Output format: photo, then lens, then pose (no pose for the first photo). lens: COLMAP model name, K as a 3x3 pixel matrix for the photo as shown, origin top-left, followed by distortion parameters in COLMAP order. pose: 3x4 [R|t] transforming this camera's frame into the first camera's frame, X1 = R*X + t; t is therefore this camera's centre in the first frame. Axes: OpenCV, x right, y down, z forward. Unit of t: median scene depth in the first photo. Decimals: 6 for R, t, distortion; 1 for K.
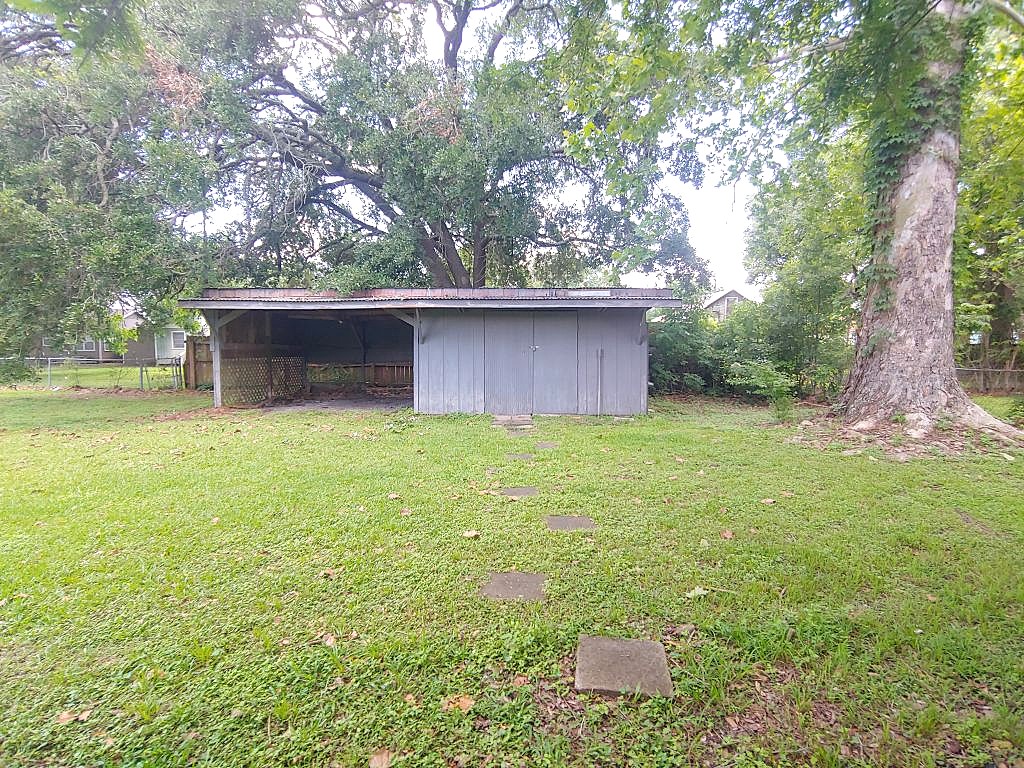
lens RADIAL K [[521.5, 0, 510.8], [0, 521.5, 382.6], [0, 0, 1]] dist [-0.020101, -0.000495]
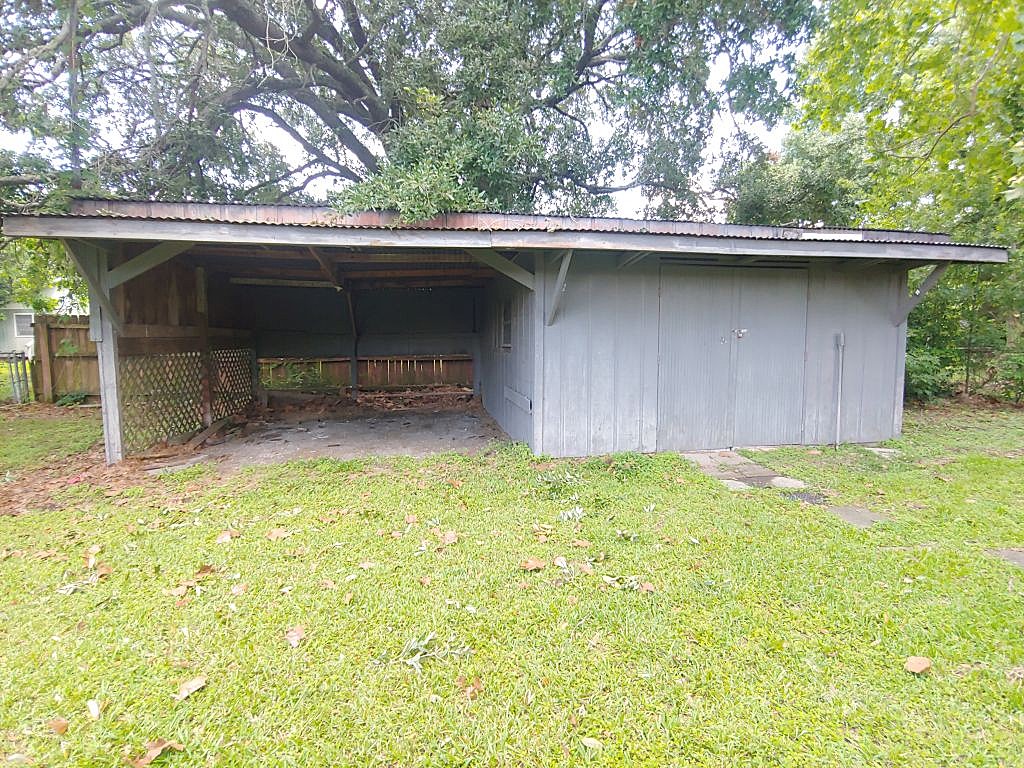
lens RADIAL K [[521.5, 0, 513.3], [0, 521.5, 384.2], [0, 0, 1]] dist [-0.020101, -0.000495]
pose [[0.982393, -0.021680, 0.185565, -0.292837], [0.016272, 0.999399, 0.030616, -0.030056], [-0.186117, -0.027057, 0.982155, 0.473920]]
